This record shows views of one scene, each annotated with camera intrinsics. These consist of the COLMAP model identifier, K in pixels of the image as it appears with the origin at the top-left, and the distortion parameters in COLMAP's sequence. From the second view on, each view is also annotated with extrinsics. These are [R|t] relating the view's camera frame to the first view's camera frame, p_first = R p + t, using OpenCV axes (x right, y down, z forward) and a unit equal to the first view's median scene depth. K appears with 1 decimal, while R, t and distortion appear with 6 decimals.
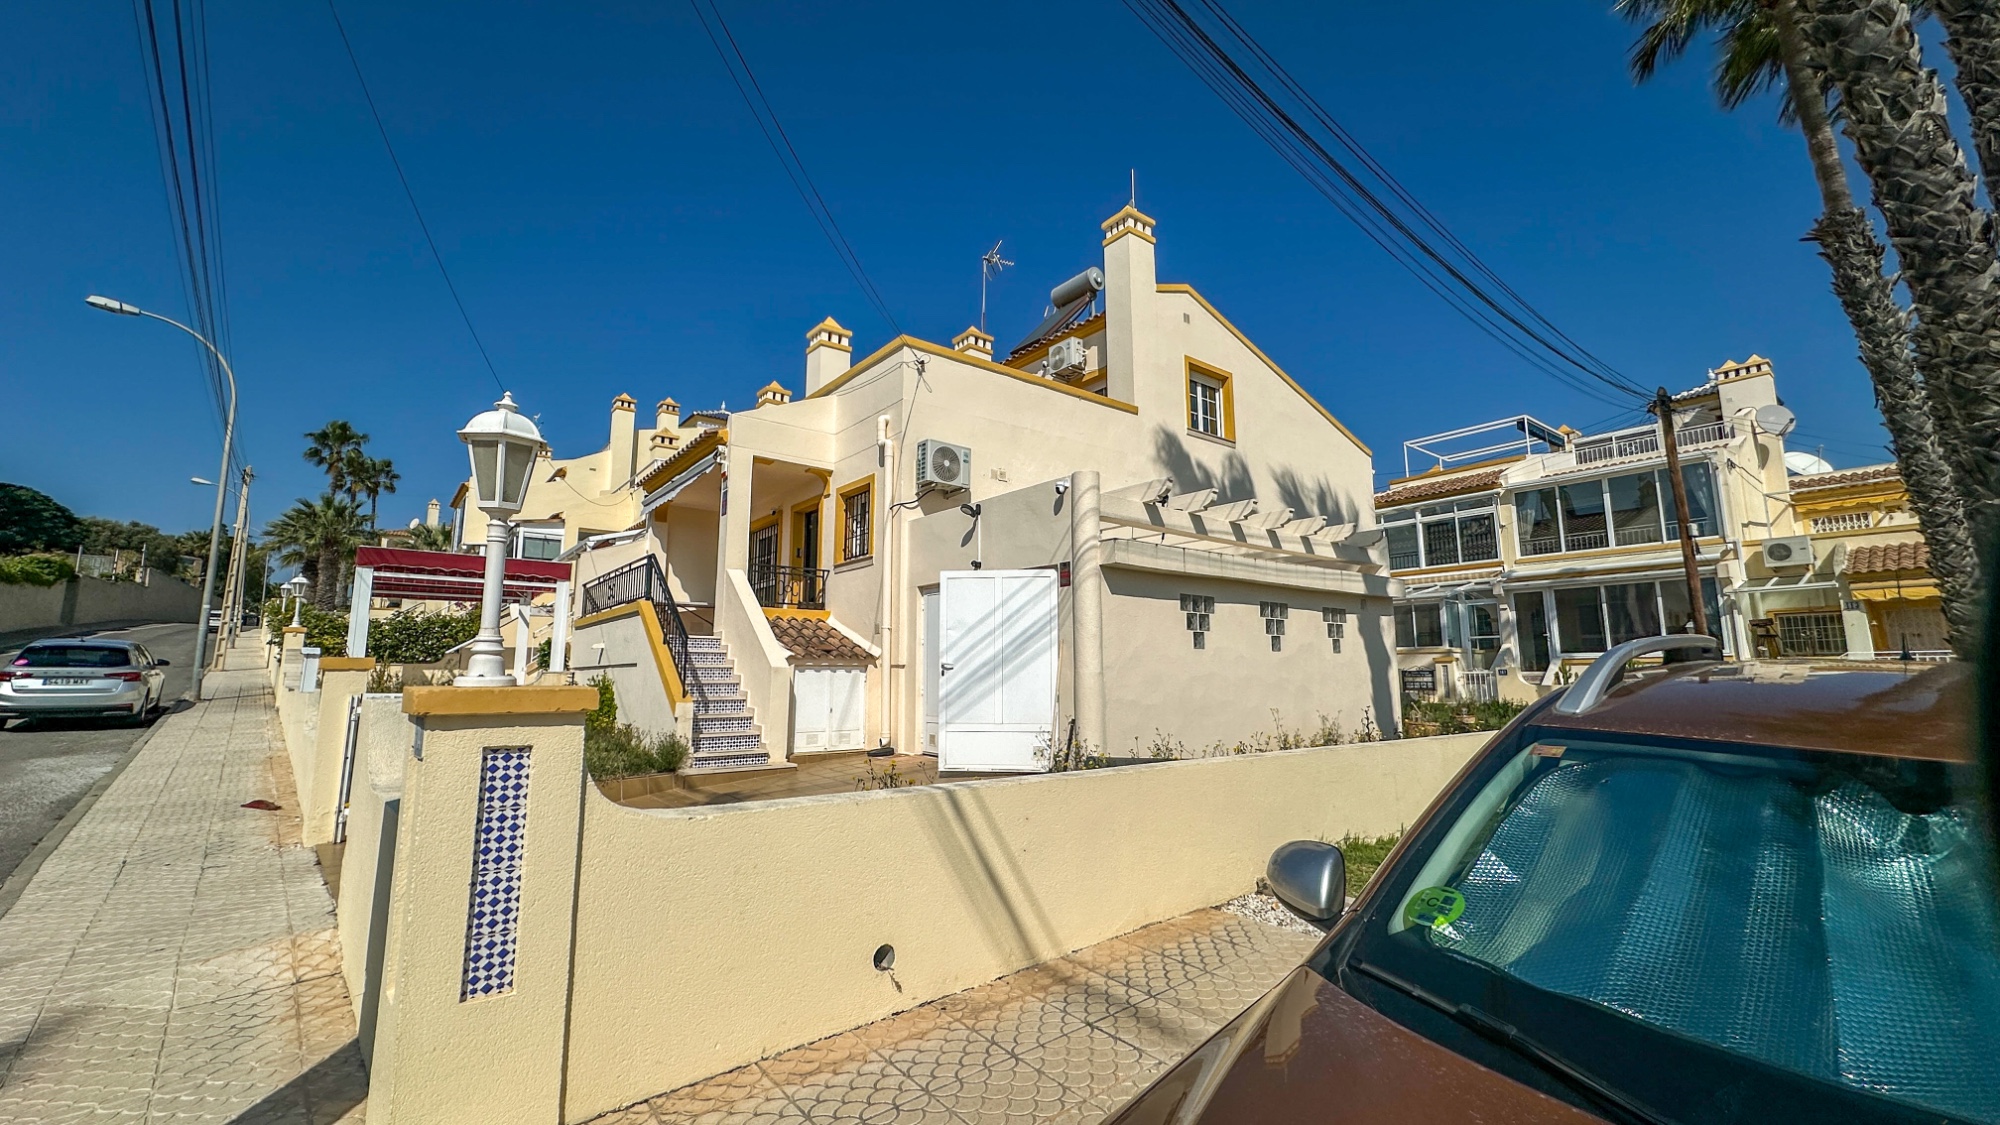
lens RADIAL K [[796.1, 0, 1000.9], [0, 796.1, 558.7], [0, 0, 1]] dist [-0.000767, 0.000551]
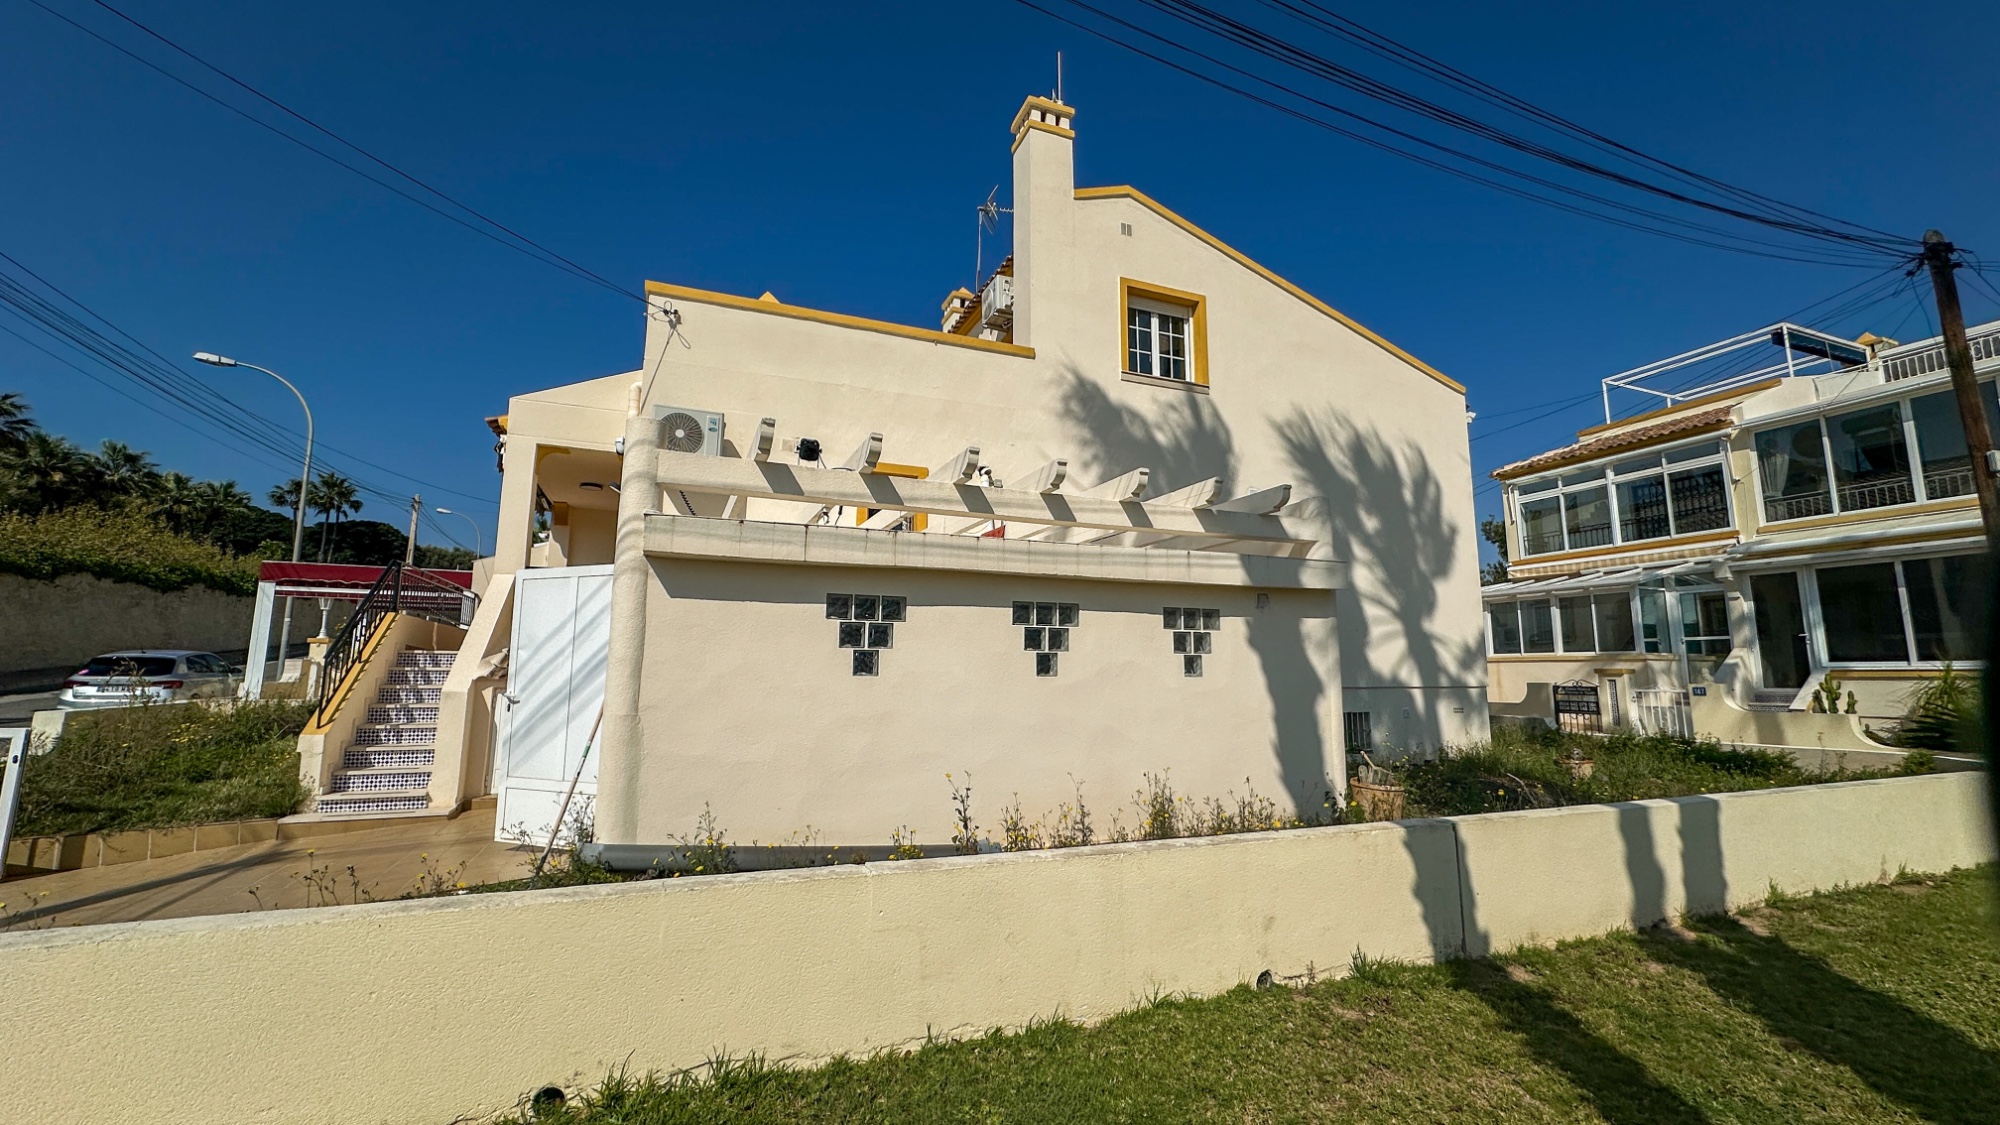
lens RADIAL K [[796.1, 0, 1000.9], [0, 796.1, 558.7], [0, 0, 1]] dist [-0.000767, 0.000551]
pose [[0.960980, -0.032940, -0.274649, 0.363805], [0.033778, 0.999428, -0.001681, 0.013465], [0.274547, -0.007662, 0.961543, 0.261021]]
